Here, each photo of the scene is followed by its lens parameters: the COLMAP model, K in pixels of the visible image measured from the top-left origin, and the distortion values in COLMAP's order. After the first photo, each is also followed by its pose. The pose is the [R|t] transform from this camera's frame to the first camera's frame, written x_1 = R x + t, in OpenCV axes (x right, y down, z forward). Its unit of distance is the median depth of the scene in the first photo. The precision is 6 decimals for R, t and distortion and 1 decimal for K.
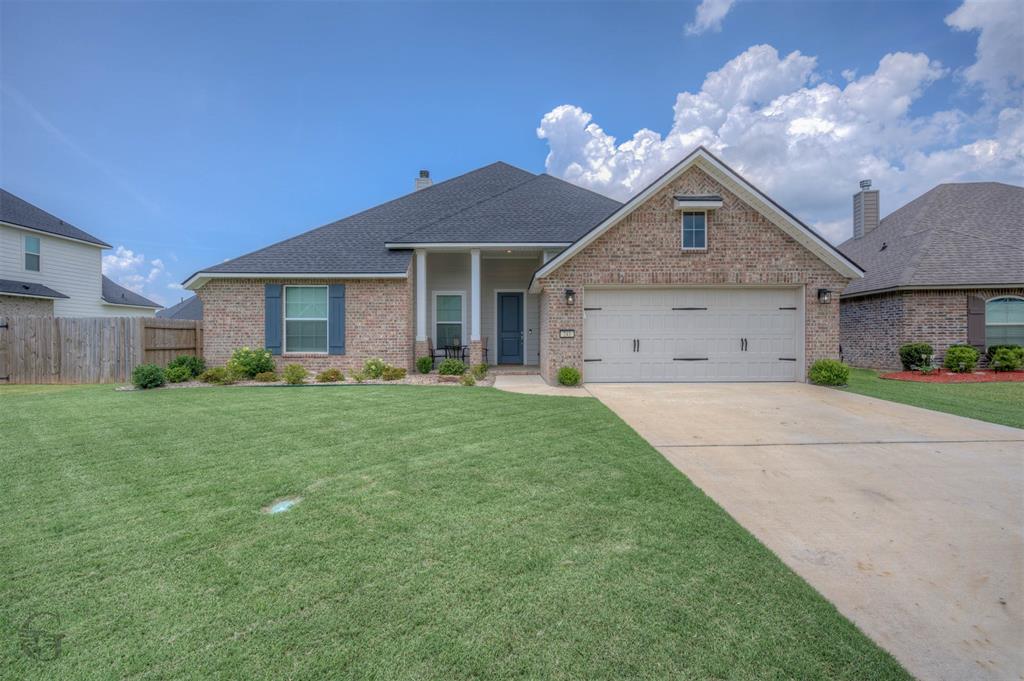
lens RADIAL K [[482.6, 0, 513.2], [0, 482.6, 343.9], [0, 0, 1]] dist [-0.004246, -0.001595]
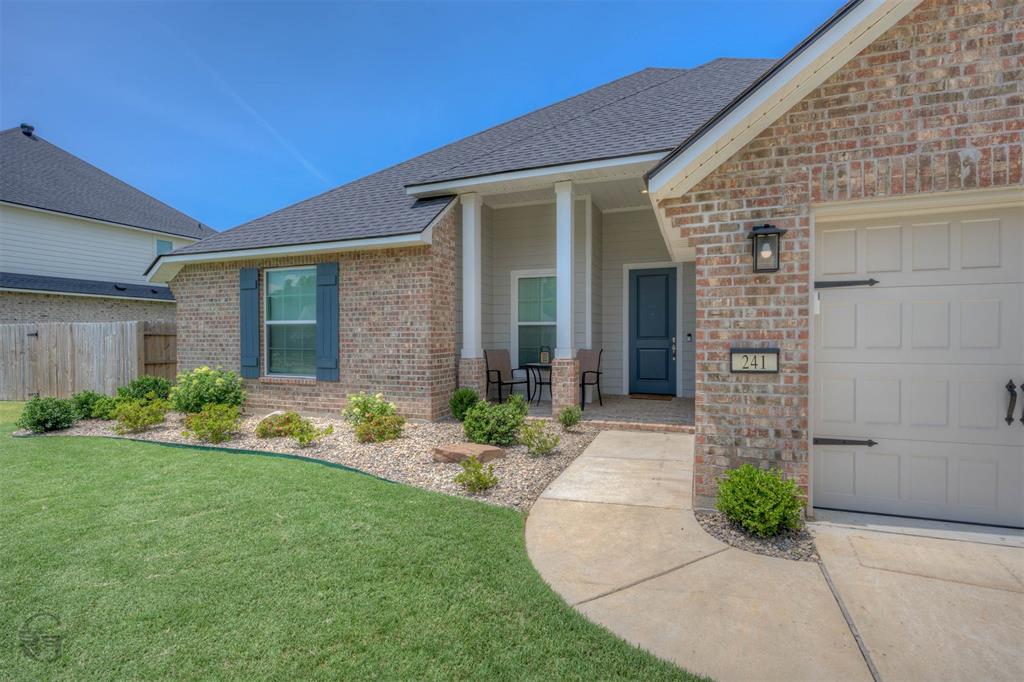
lens RADIAL K [[482.6, 0, 513.2], [0, 482.6, 344.4], [0, 0, 1]] dist [-0.004246, -0.001595]
pose [[0.929522, 0.004749, -0.368737, 0.066810], [-0.001139, 0.999949, 0.010009, -0.029480], [0.368766, -0.008884, 0.929480, 0.529629]]
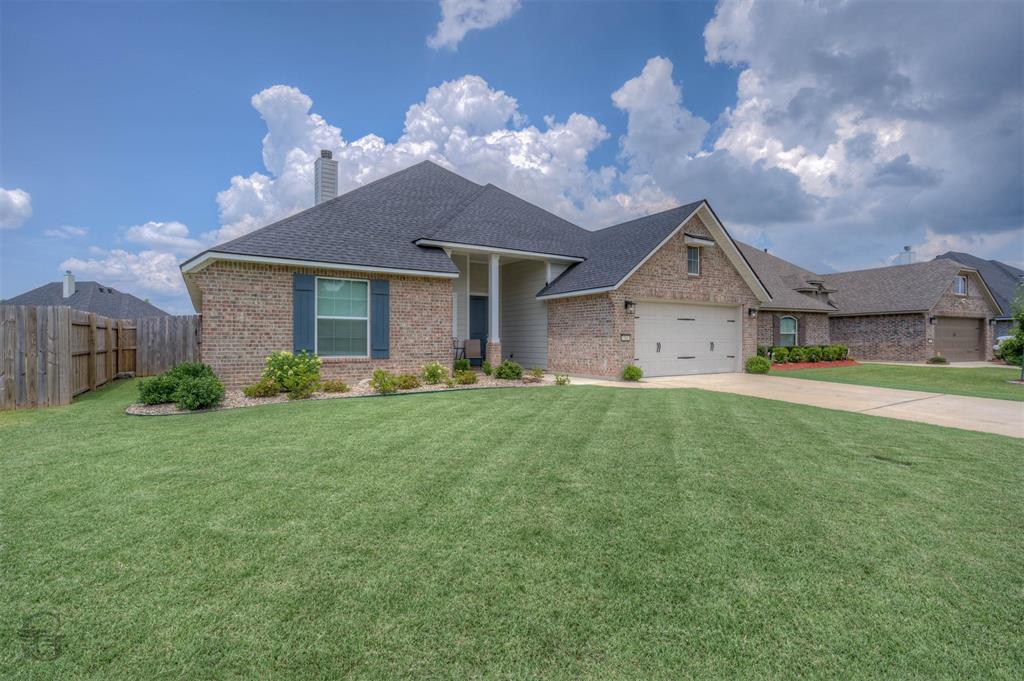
lens RADIAL K [[482.6, 0, 513.2], [0, 482.6, 343.9], [0, 0, 1]] dist [-0.004246, -0.001595]
pose [[0.848827, 0.000010, 0.528671, -0.627709], [-0.000039, 1.000000, 0.000044, -0.005096], [-0.528671, -0.000058, 0.848827, 0.113255]]
